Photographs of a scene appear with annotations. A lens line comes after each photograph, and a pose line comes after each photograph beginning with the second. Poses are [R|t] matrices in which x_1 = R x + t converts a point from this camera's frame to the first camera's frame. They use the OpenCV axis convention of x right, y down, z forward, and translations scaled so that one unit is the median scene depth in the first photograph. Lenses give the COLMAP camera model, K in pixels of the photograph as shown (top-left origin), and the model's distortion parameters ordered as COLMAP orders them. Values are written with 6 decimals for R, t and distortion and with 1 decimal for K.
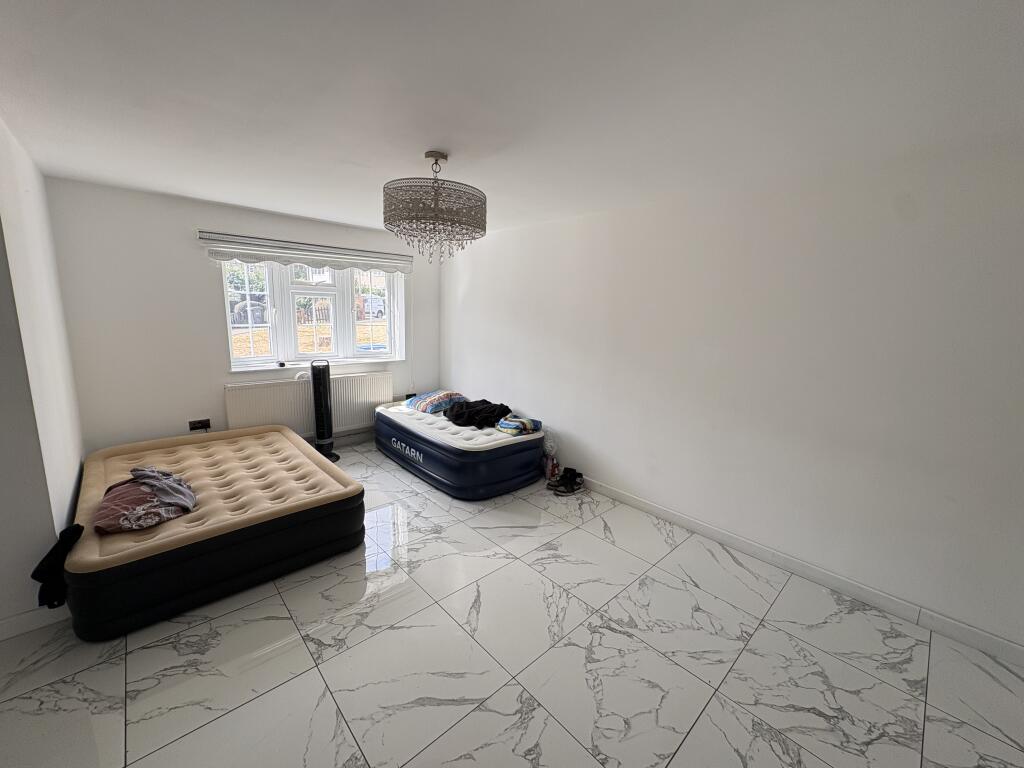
lens RADIAL K [[406.5, 0, 513.5], [0, 406.5, 386.4], [0, 0, 1]] dist [-0.000270, 0.000358]
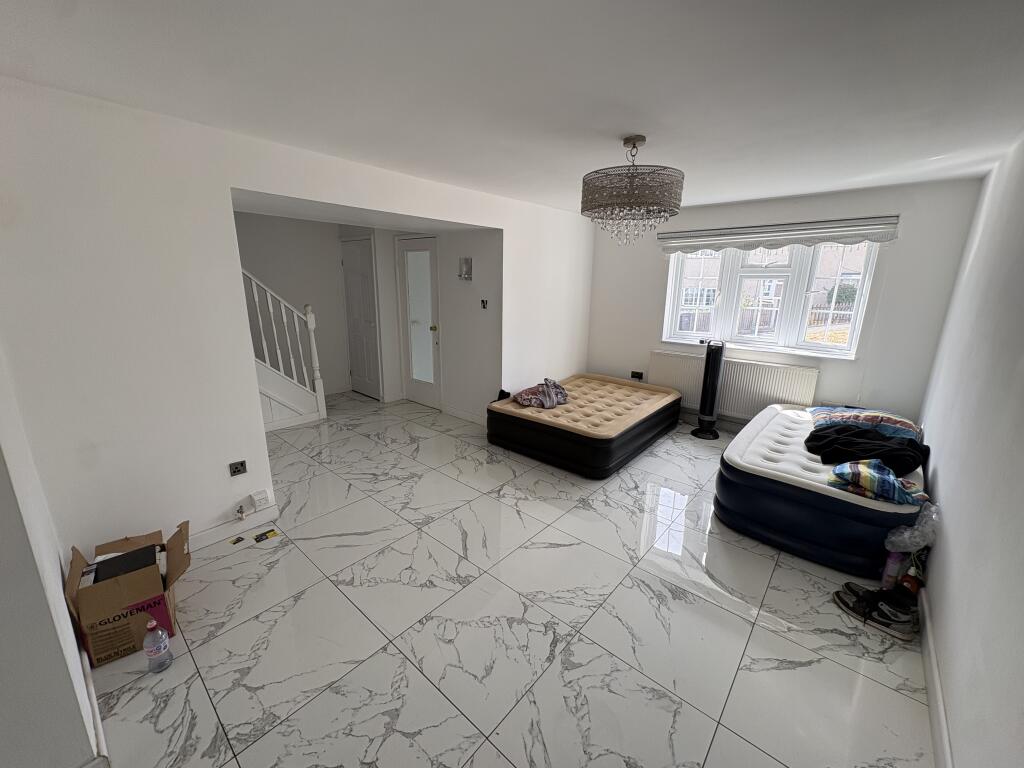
lens RADIAL K [[406.5, 0, 509.8], [0, 406.5, 385.2], [0, 0, 1]] dist [-0.000270, 0.000358]
pose [[0.102351, 0.215841, -0.971049, 0.774156], [-0.189309, 0.962562, 0.194001, -0.085707], [0.976569, 0.163973, 0.139380, 0.537964]]
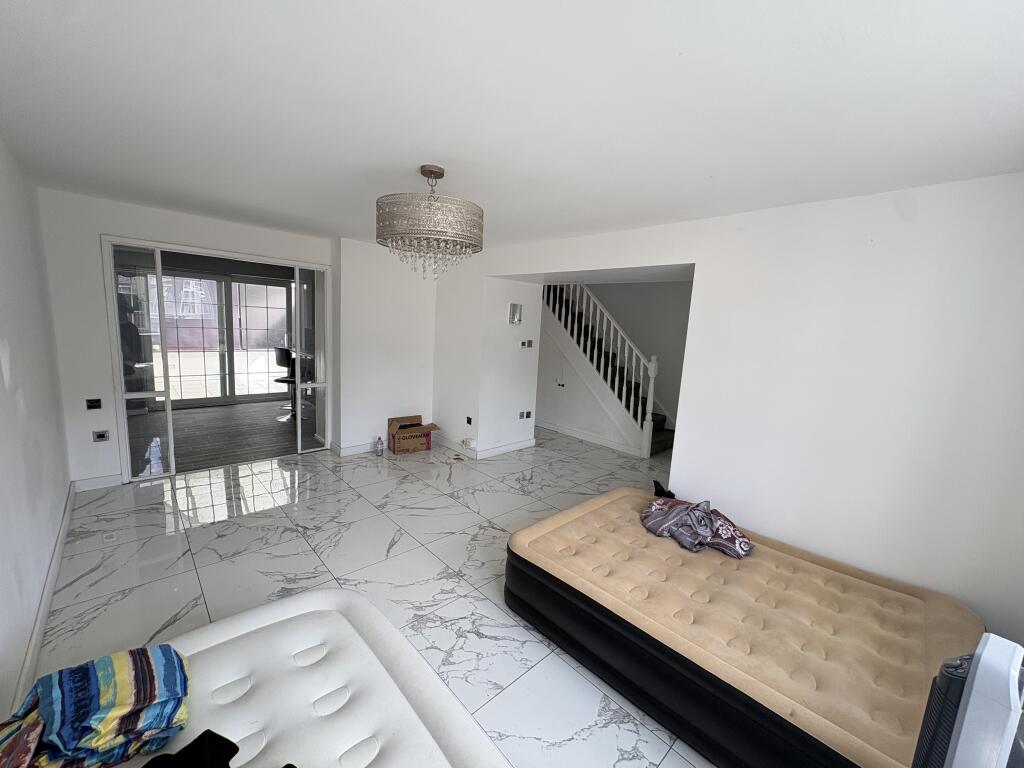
lens RADIAL K [[406.5, 0, 512.9], [0, 406.5, 378.0], [0, 0, 1]] dist [-0.000270, 0.000358]
pose [[-0.995852, -0.088137, -0.022615, -0.339357], [-0.090786, 0.945702, 0.312098, -0.354740], [-0.006121, 0.312857, -0.949781, 1.756171]]
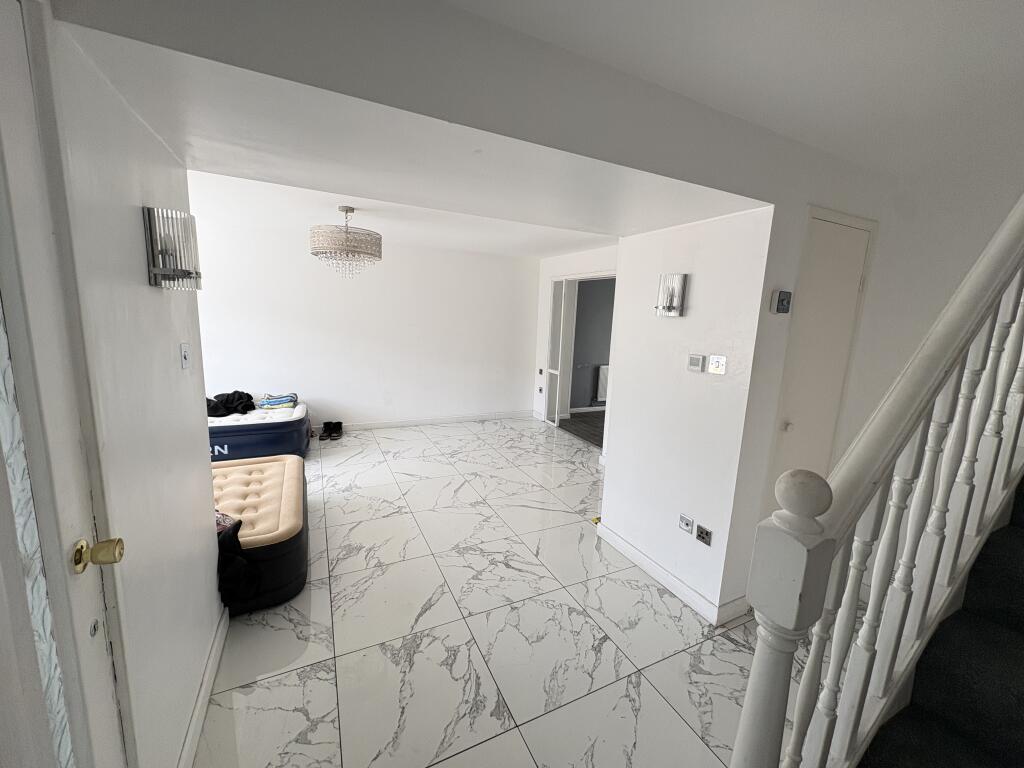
lens RADIAL K [[406.5, 0, 510.9], [0, 406.5, 385.2], [0, 0, 1]] dist [-0.000270, 0.000358]
pose [[0.294840, -0.182412, 0.937974, -1.319258], [0.142060, 0.979069, 0.145750, -0.040001], [-0.944928, 0.090276, 0.314582, -0.014932]]
